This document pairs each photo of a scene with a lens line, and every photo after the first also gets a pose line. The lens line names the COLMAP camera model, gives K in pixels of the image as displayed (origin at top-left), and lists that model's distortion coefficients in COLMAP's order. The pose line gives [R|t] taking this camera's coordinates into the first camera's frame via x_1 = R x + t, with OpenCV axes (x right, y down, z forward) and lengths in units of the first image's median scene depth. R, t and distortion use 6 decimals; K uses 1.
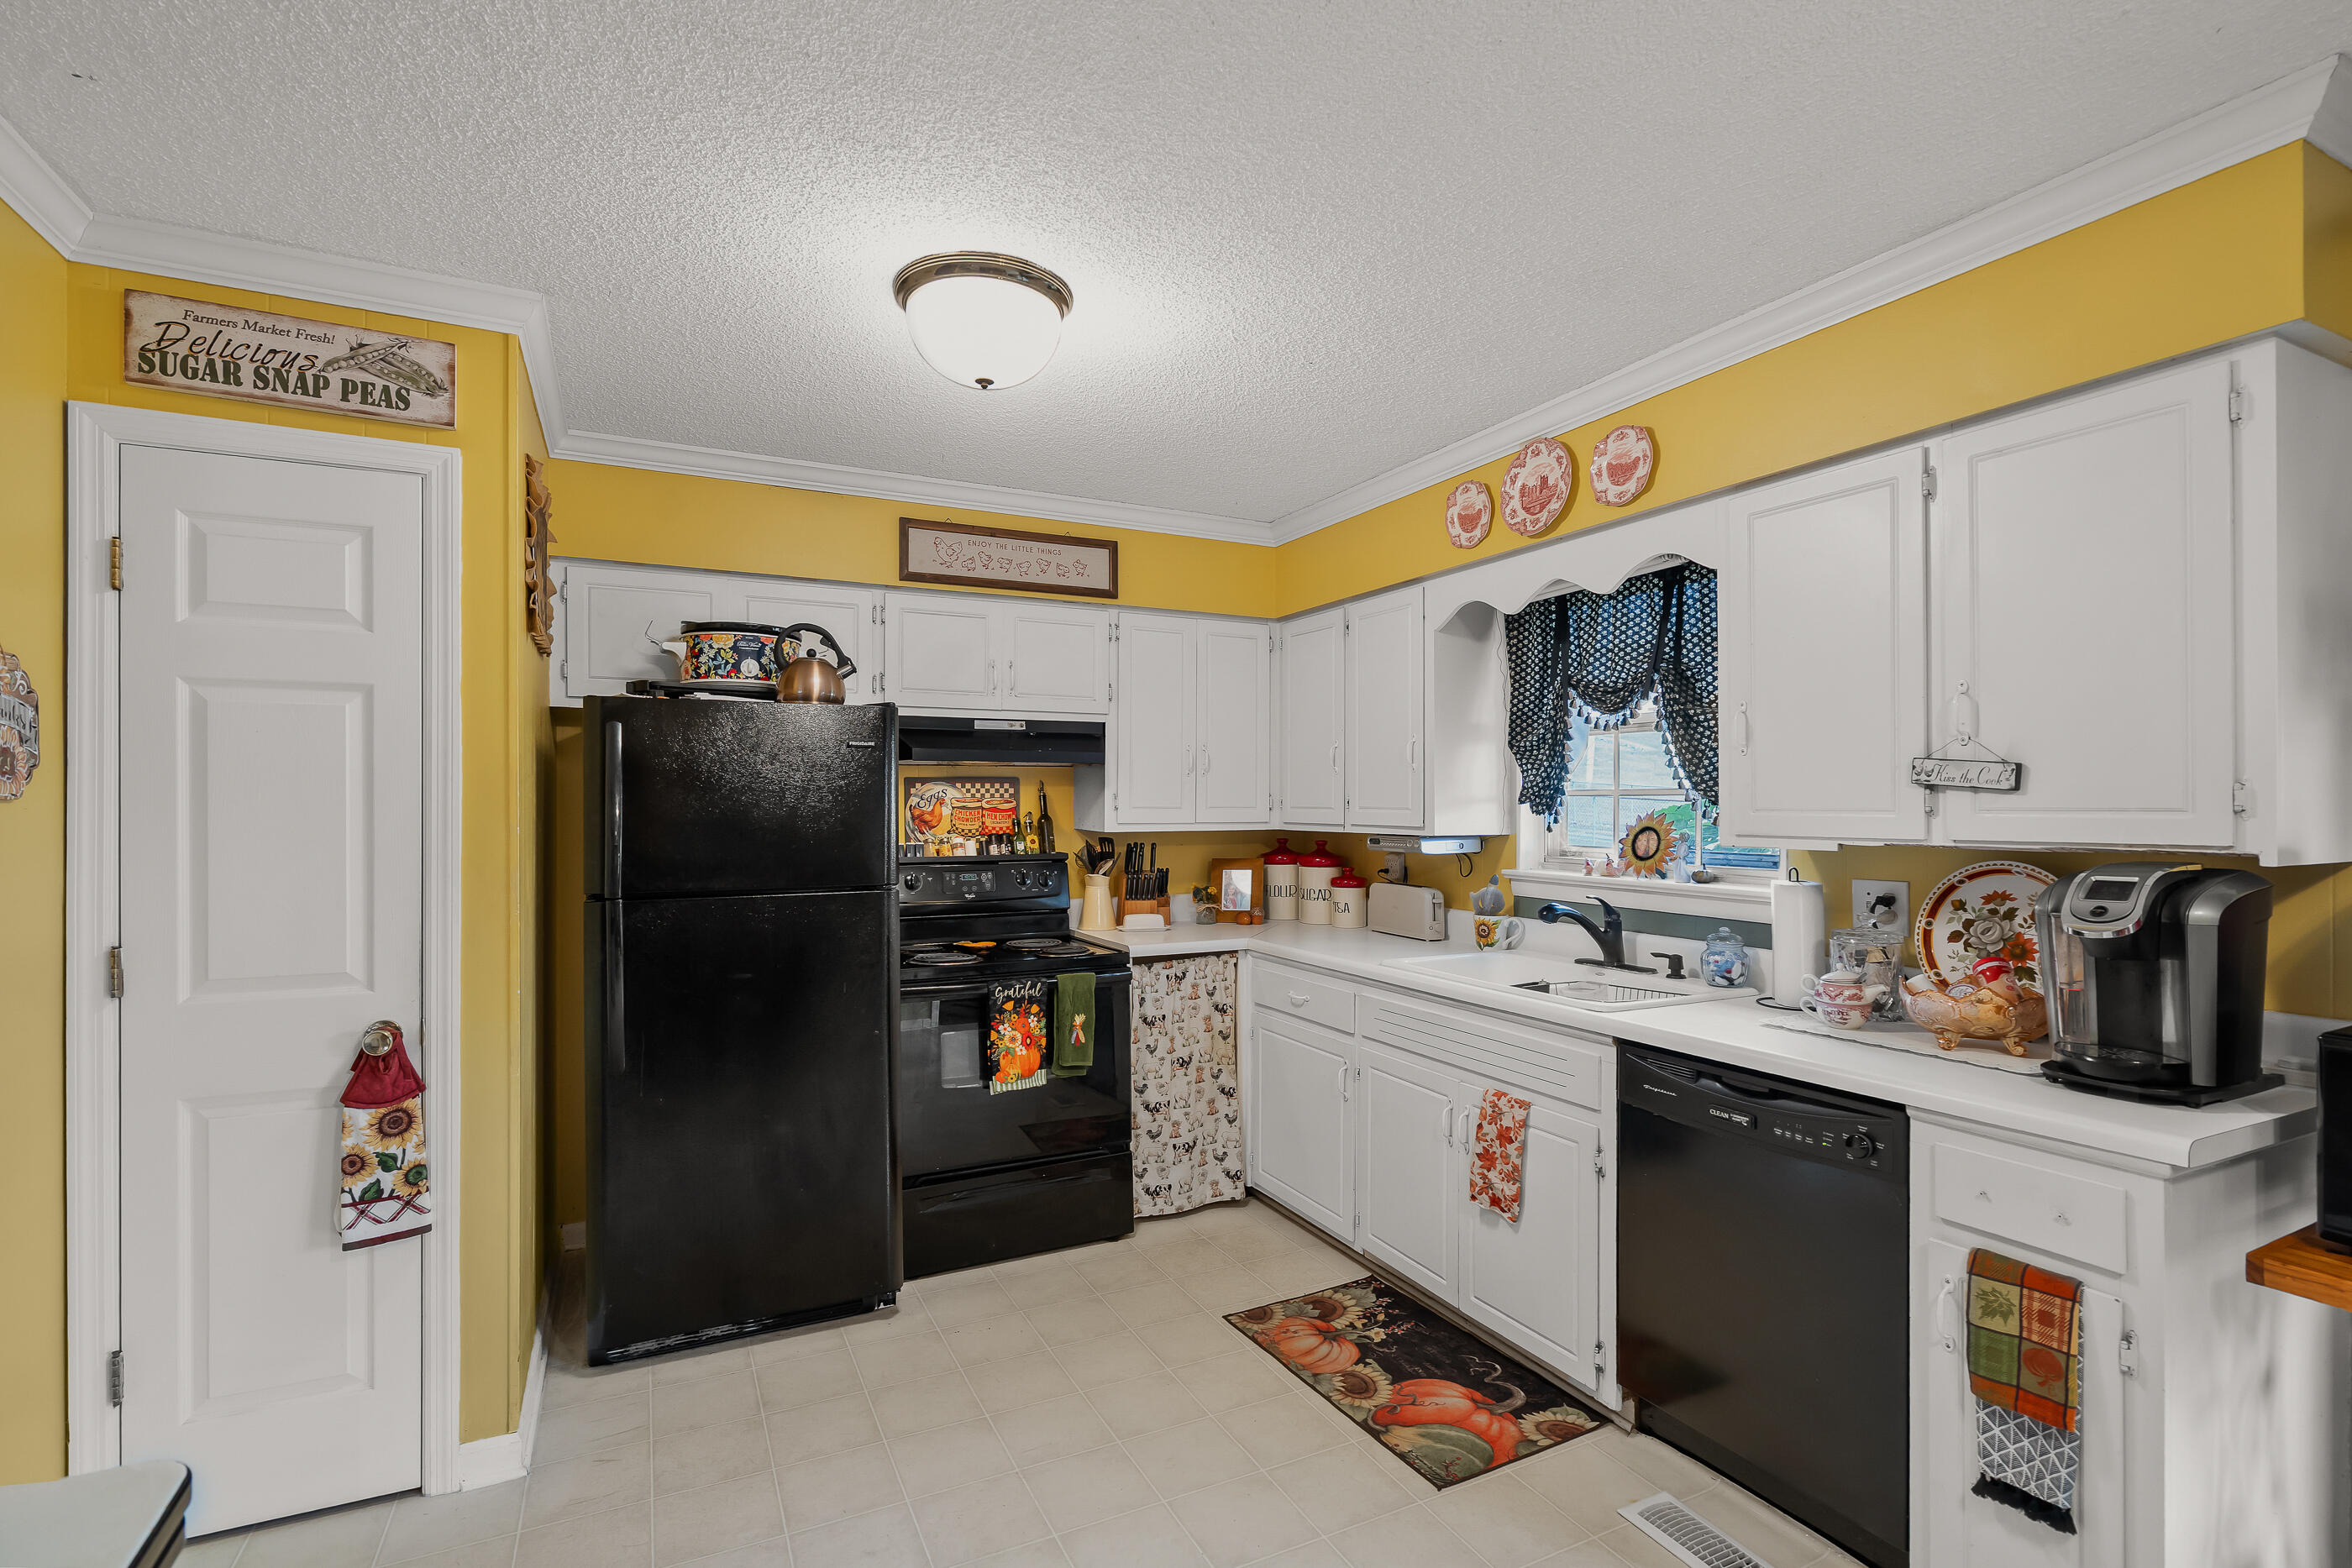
lens RADIAL K [[1093.4, 0, 1173.8], [0, 1093.4, 801.3], [0, 0, 1]] dist [0.000976, 0.005672]
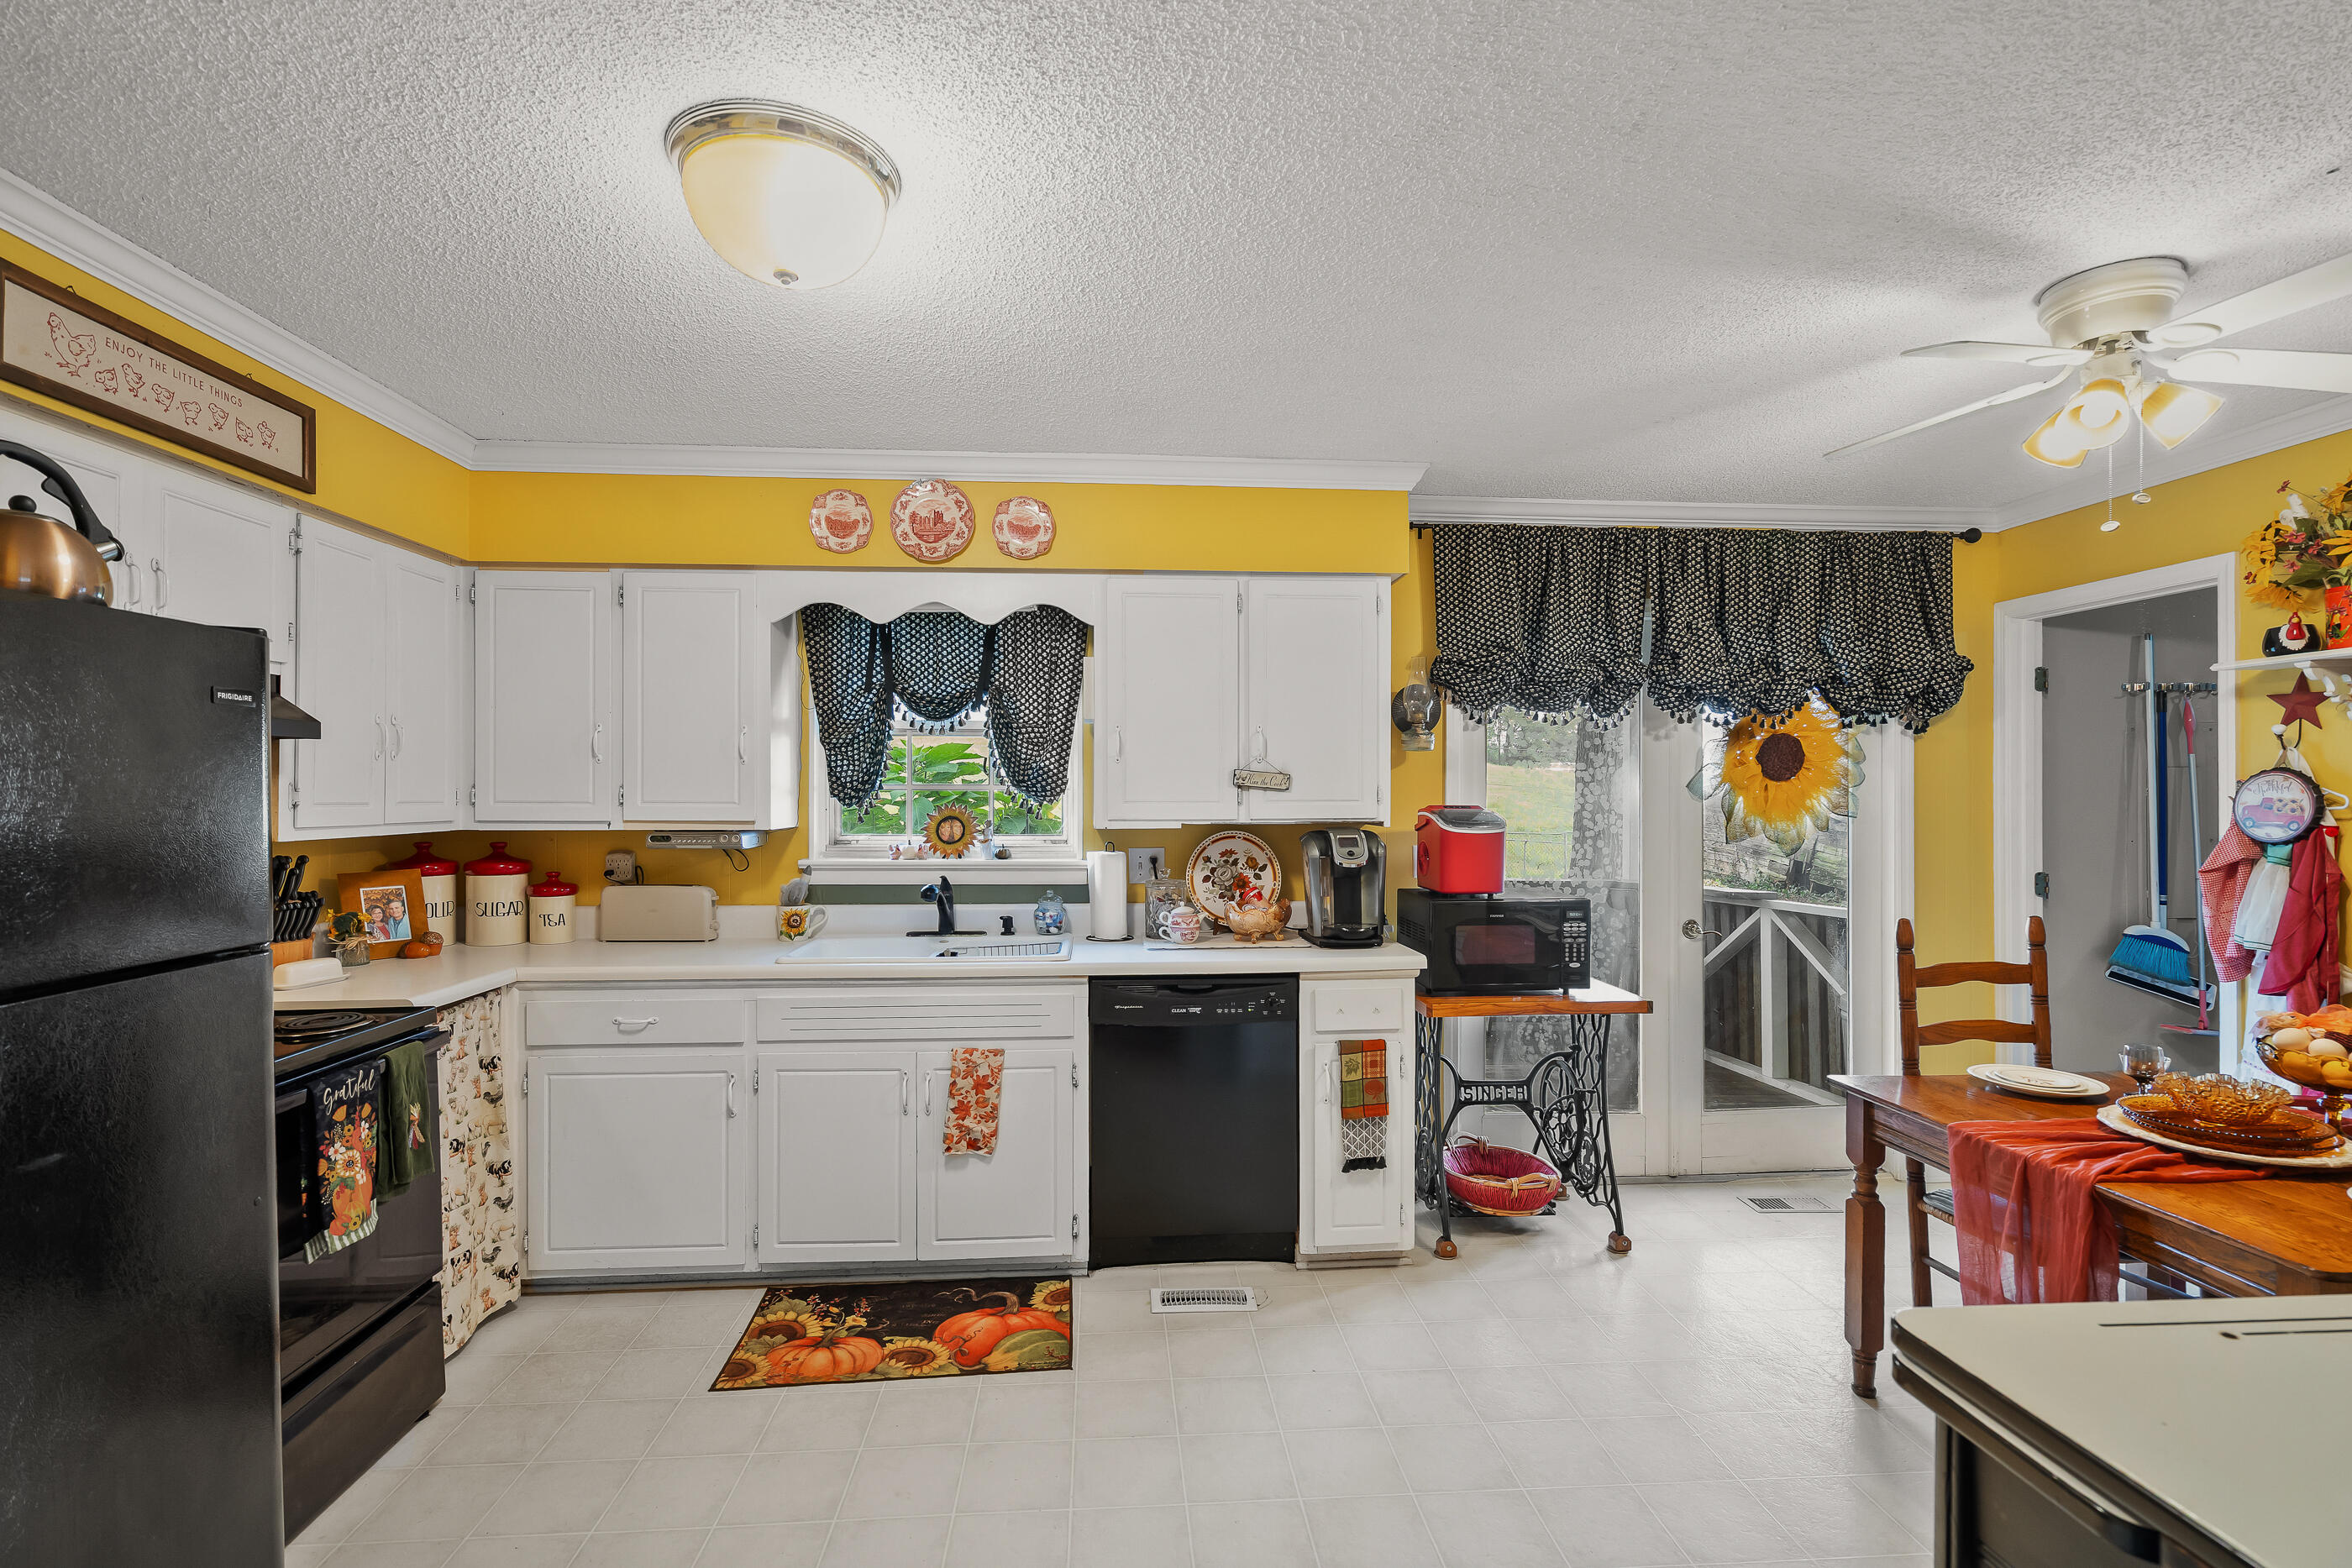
lens RADIAL K [[1092.2, 0, 1180.2], [0, 1092.2, 791.2], [0, 0, 1]] dist [-0.001164, -0.000146]
pose [[0.374634, 0.001004, 0.927172, -0.610175], [-0.002144, 0.999998, -0.000217, -0.004575], [-0.927170, -0.001907, 0.374636, 0.325995]]
